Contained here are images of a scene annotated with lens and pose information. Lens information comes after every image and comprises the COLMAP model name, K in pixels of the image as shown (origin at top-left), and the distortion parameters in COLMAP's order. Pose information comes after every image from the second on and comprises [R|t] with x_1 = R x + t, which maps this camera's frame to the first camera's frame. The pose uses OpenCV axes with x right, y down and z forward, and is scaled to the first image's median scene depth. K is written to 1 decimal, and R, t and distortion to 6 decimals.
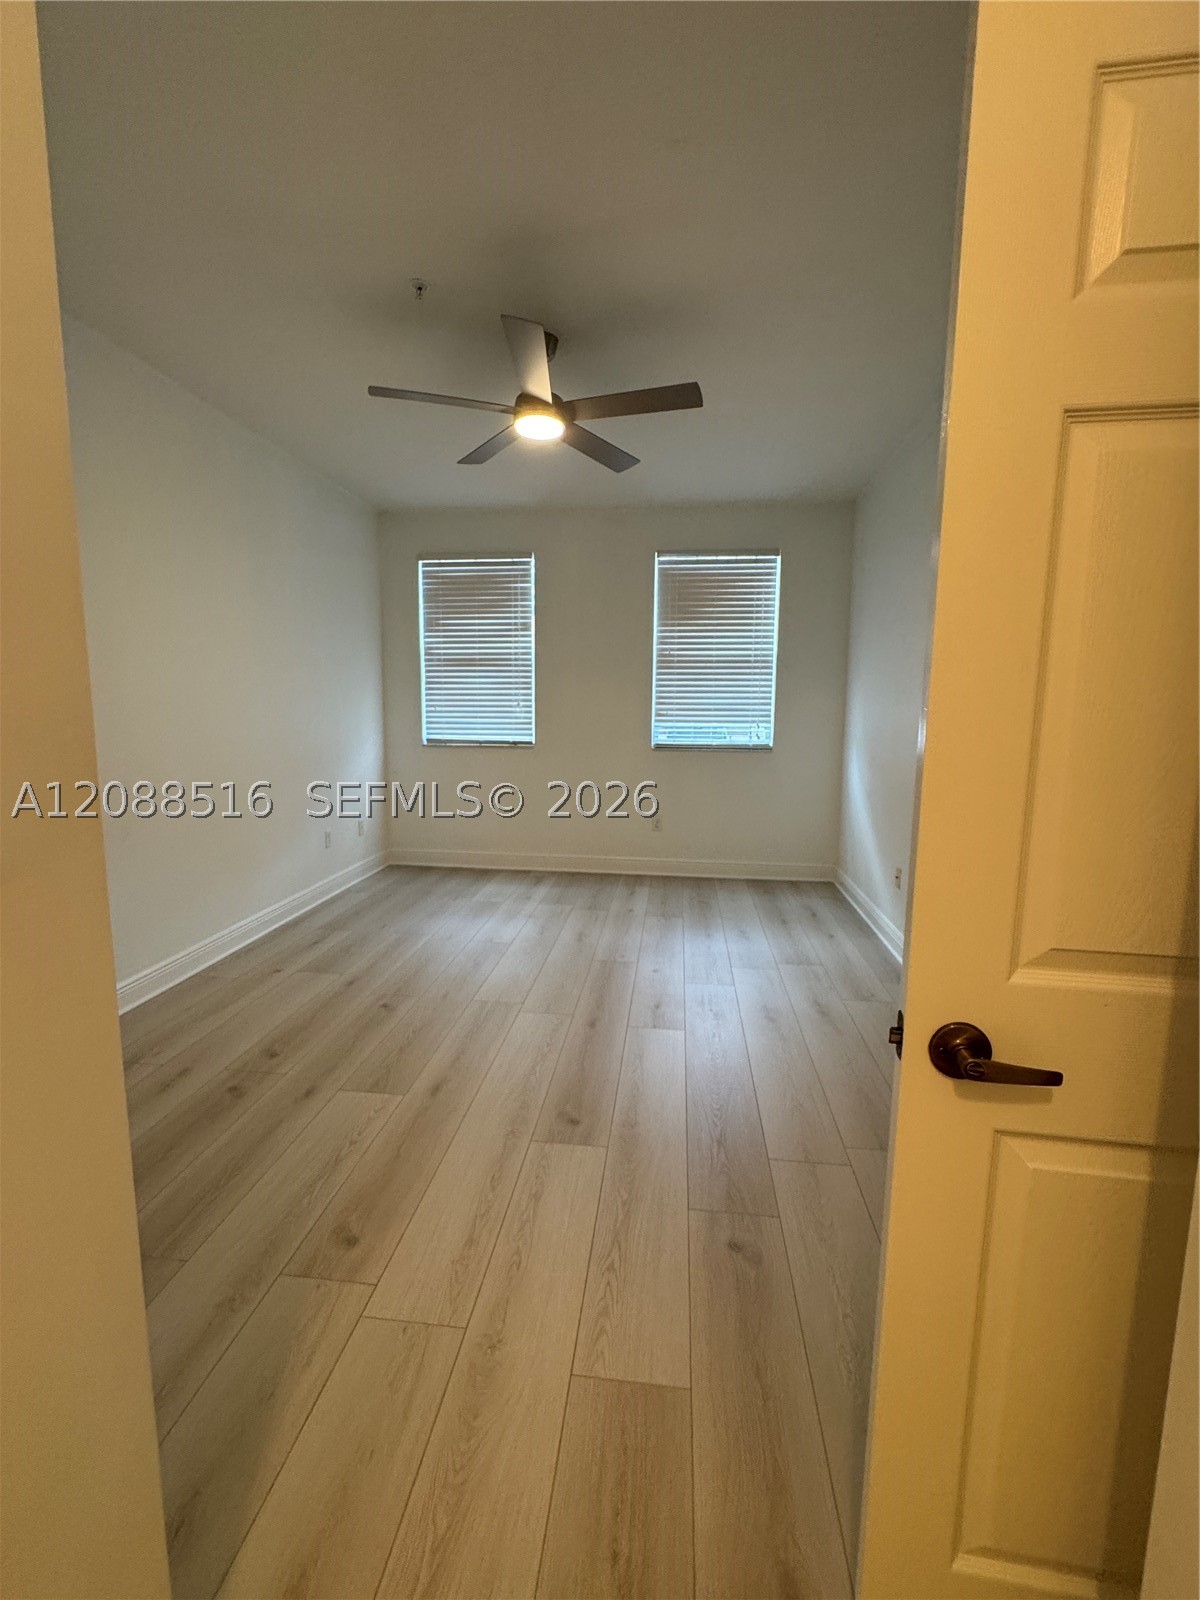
lens RADIAL K [[691.4, 0, 595.3], [0, 691.4, 796.5], [0, 0, 1]] dist [-0.002607, -0.000089]
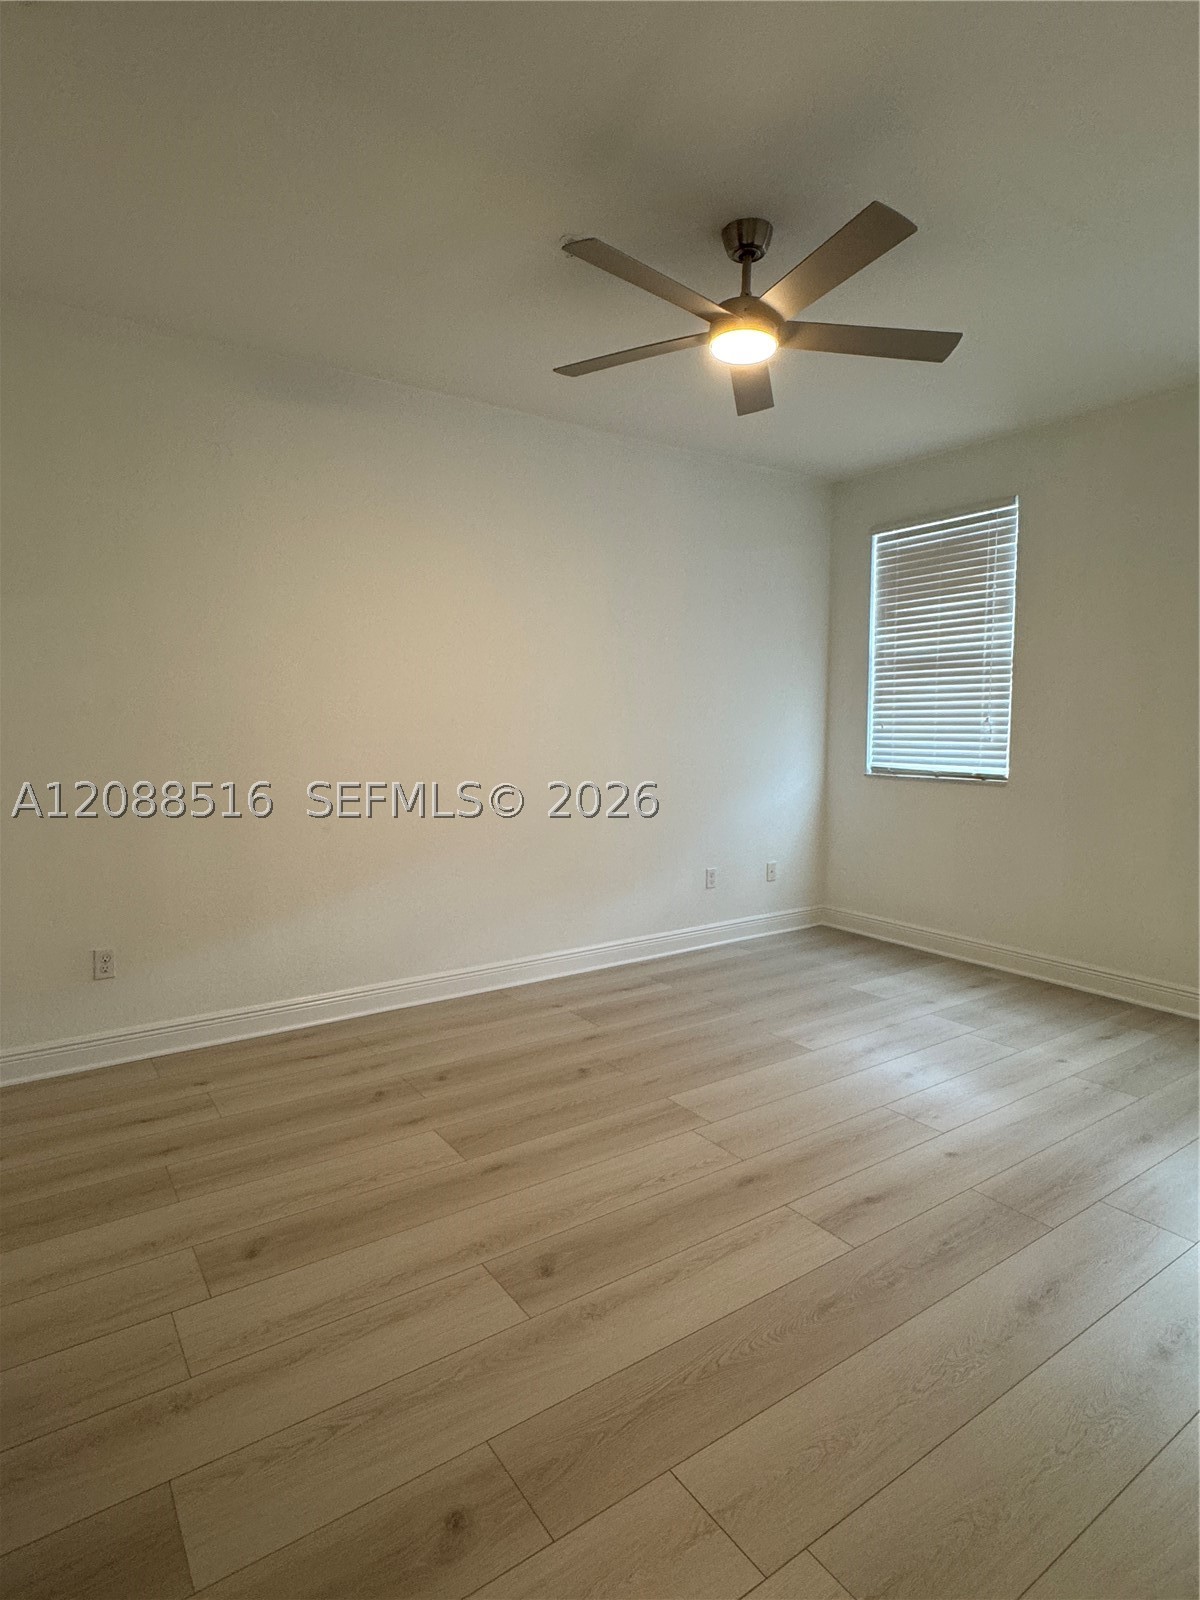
lens RADIAL K [[864.9, 0, 600.0], [0, 864.9, 800.0], [0, 0, 1]] dist [-0.002951, 0.000657]
pose [[0.666883, 0.061083, -0.742654, 0.271240], [-0.095080, 0.995463, -0.003503, -0.016057], [0.739071, 0.072948, 0.669666, 0.153251]]
